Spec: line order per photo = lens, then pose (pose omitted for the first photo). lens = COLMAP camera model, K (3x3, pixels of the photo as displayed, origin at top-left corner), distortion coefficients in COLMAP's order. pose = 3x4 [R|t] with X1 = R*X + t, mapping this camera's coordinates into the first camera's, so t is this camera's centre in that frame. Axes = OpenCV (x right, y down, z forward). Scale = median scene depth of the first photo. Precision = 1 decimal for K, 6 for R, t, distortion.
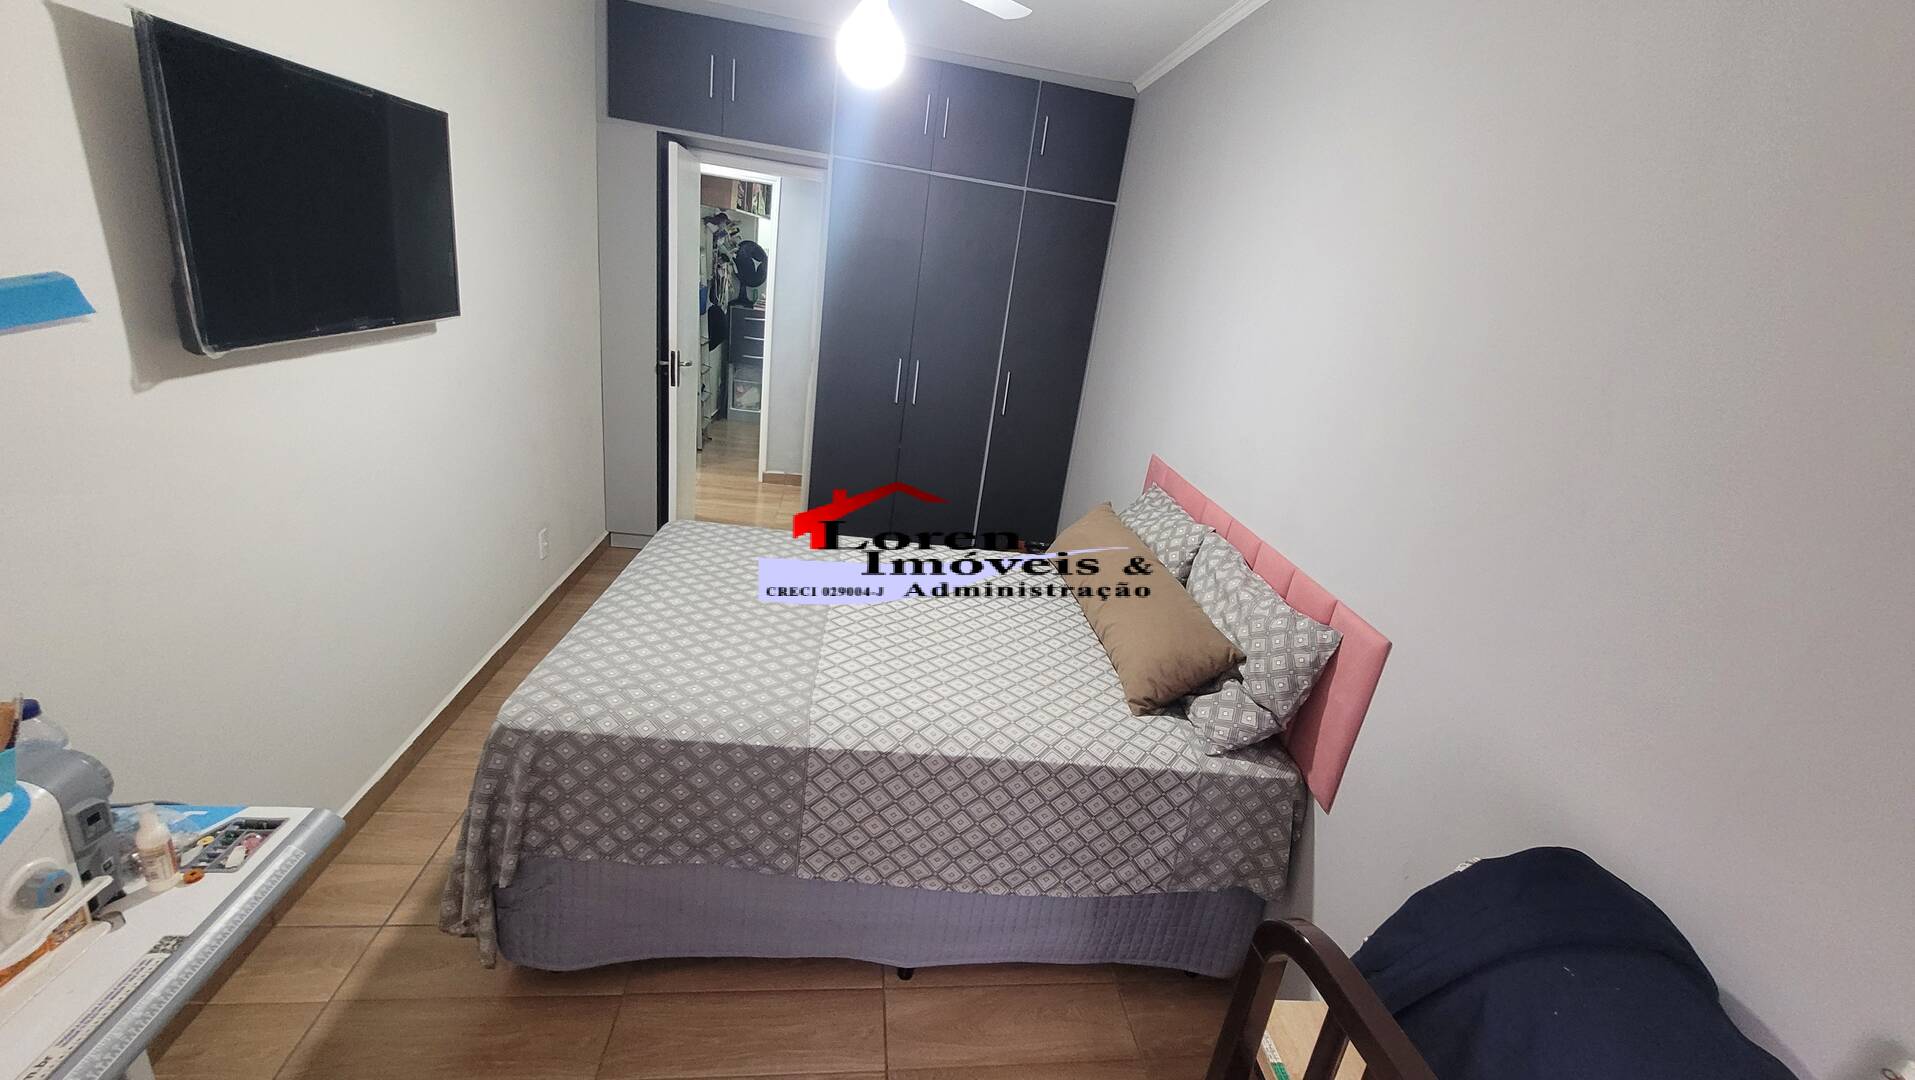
lens RADIAL K [[758.5, 0, 964.6], [0, 758.5, 535.4], [0, 0, 1]] dist [-0.001886, -0.000585]
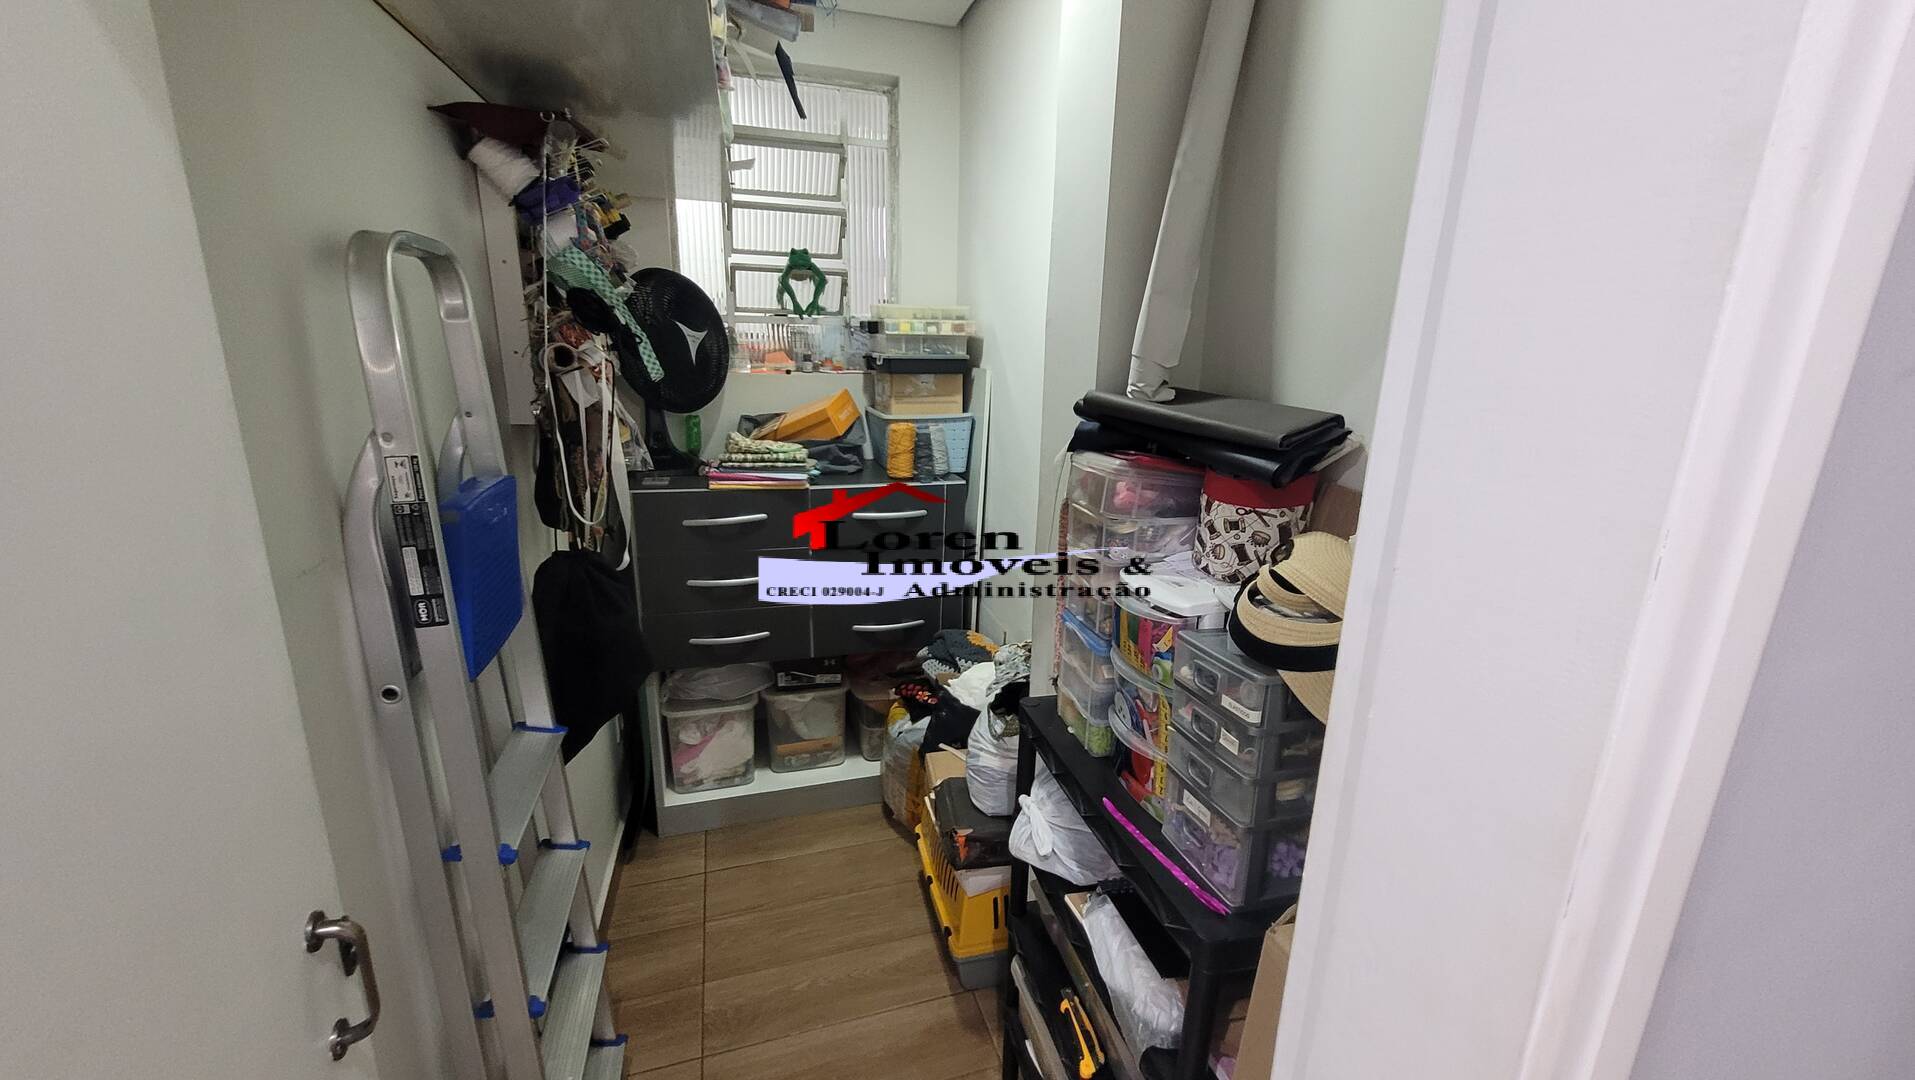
lens RADIAL K [[758.5, 0, 957.1], [0, 758.5, 543.9], [0, 0, 1]] dist [-0.001886, -0.000585]
pose [[0.981490, -0.145321, 0.124737, -0.250585], [0.153169, 0.986625, -0.055769, -0.275681], [-0.114964, 0.073843, 0.990621, 0.782083]]
